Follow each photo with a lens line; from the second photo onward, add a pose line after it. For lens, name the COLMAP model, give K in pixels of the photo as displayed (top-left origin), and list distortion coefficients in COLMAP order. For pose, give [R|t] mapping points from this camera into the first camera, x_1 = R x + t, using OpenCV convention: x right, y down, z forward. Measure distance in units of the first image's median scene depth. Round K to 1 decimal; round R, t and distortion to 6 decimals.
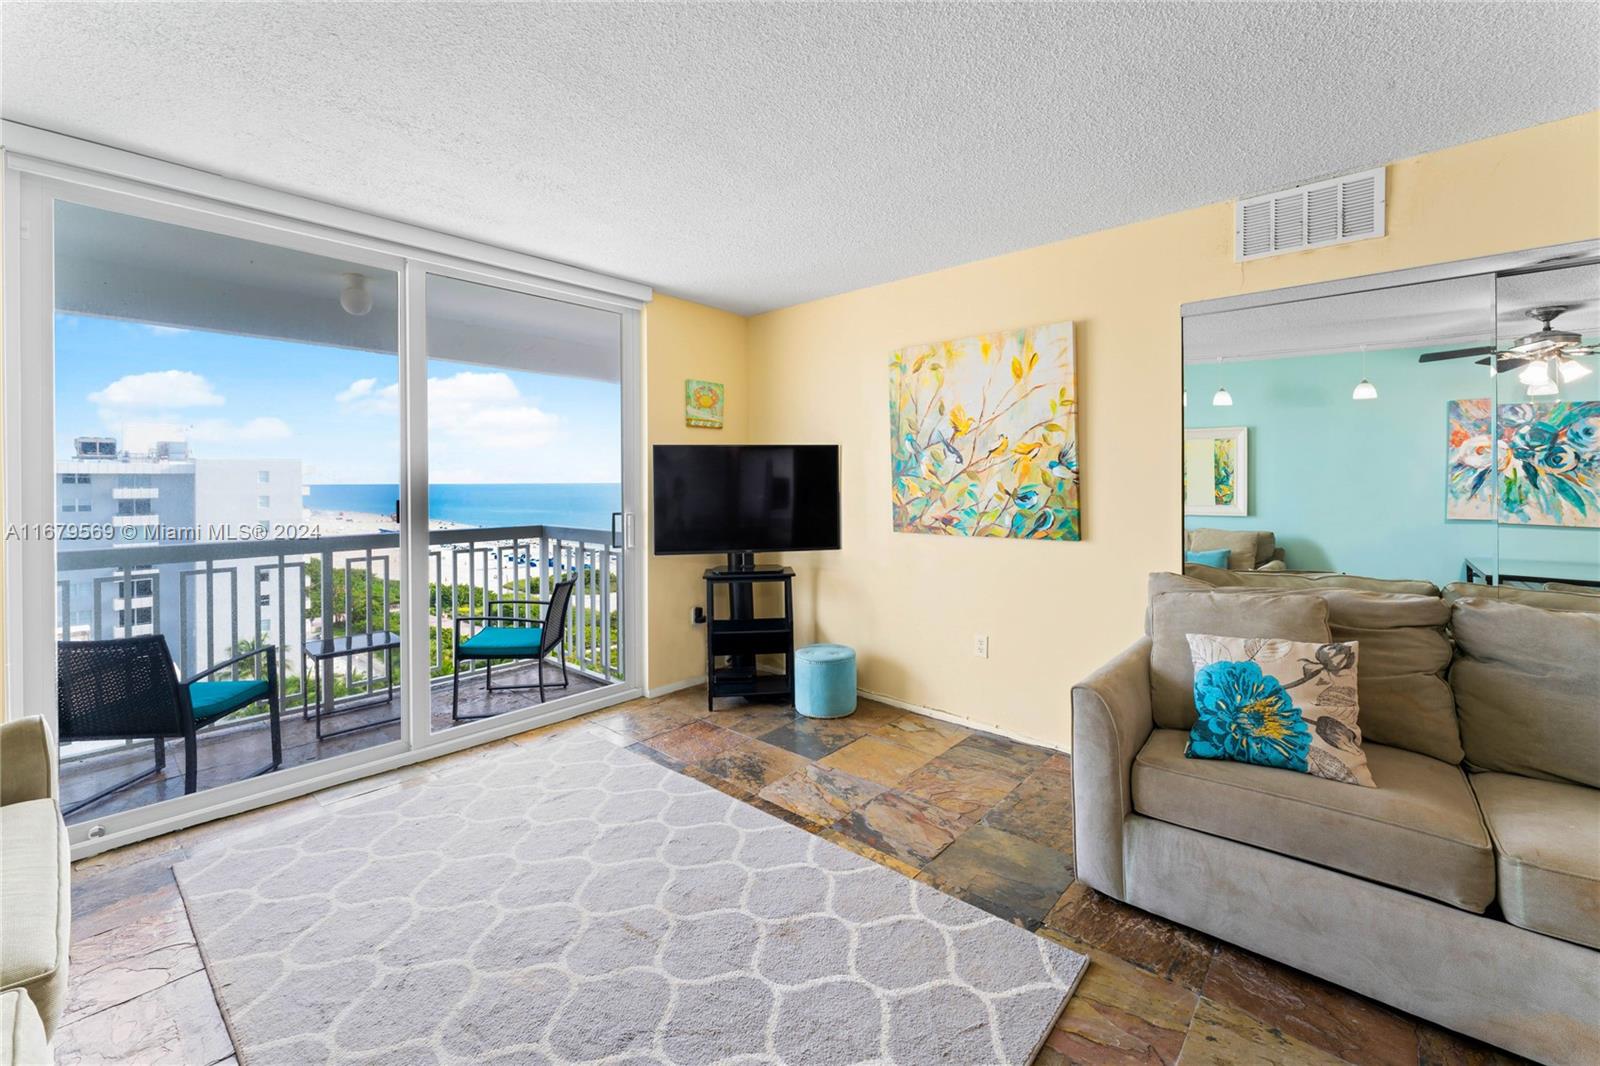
lens RADIAL K [[655.7, 0, 802.1], [0, 655.7, 480.4], [0, 0, 1]] dist [-0.007018, 0.003279]
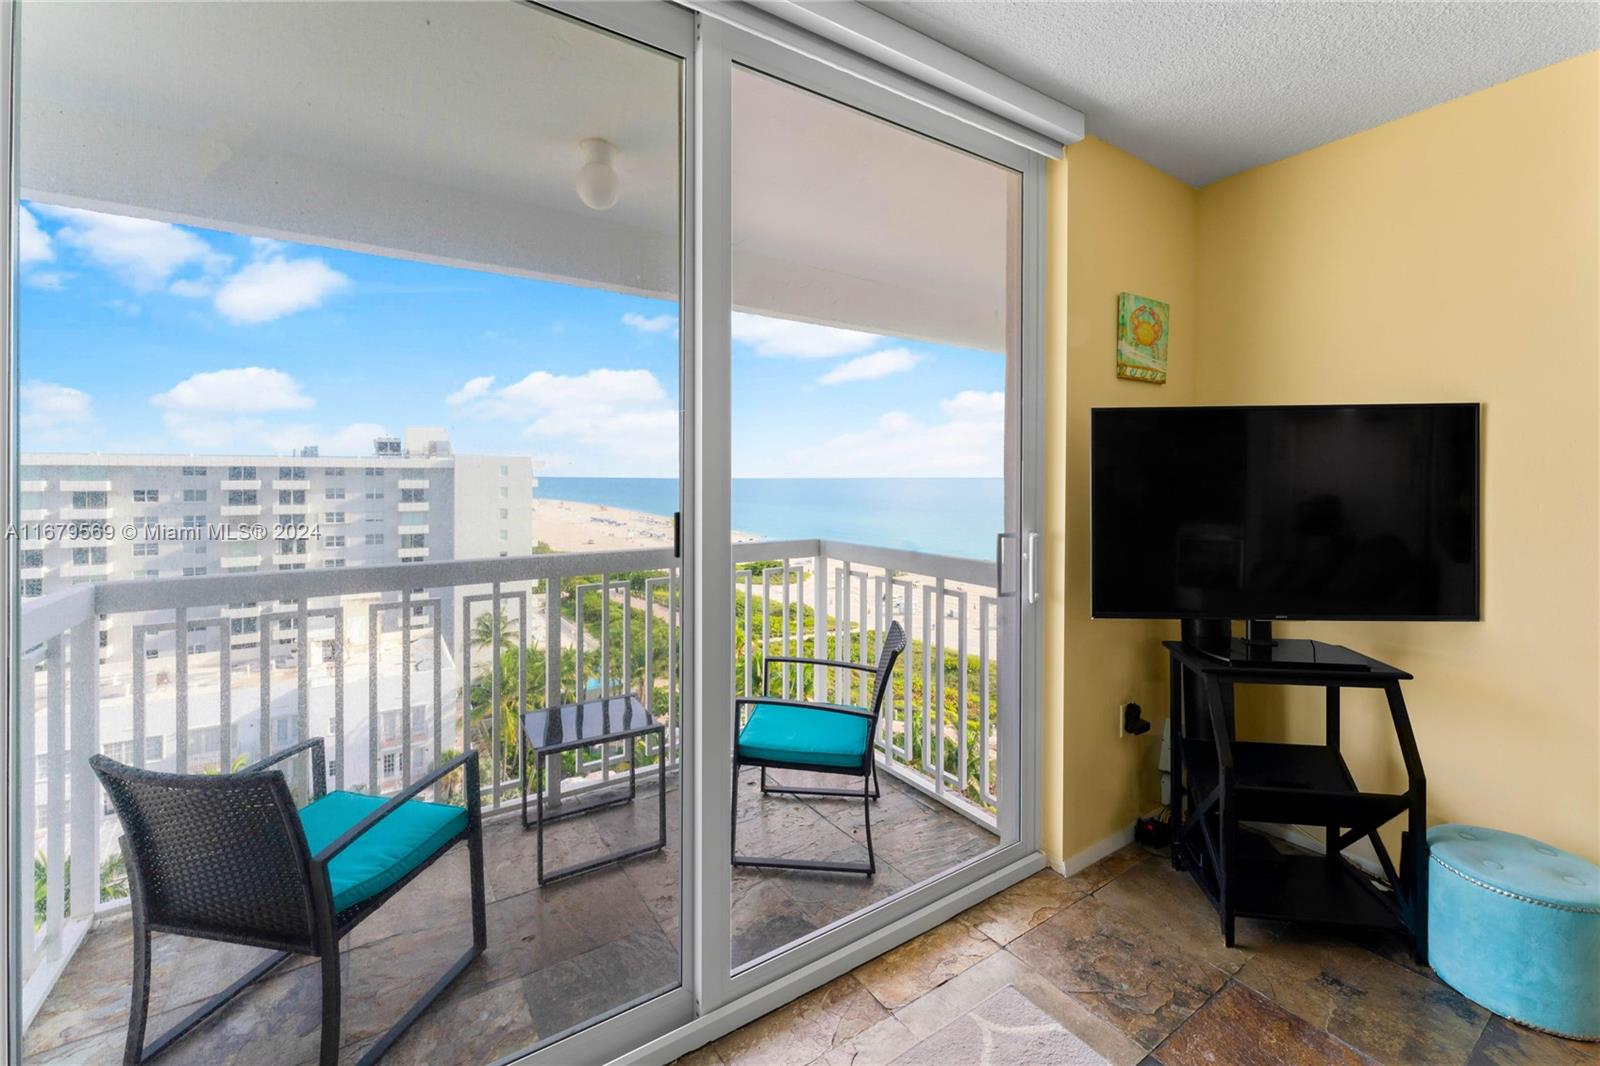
lens RADIAL K [[655.7, 0, 802.1], [0, 655.7, 480.4], [0, 0, 1]] dist [-0.007018, 0.003279]
pose [[0.965420, 0.007039, -0.260604, -0.335663], [-0.005252, 0.999958, 0.007551, 0.001191], [0.260646, -0.005921, 0.965416, 0.462125]]
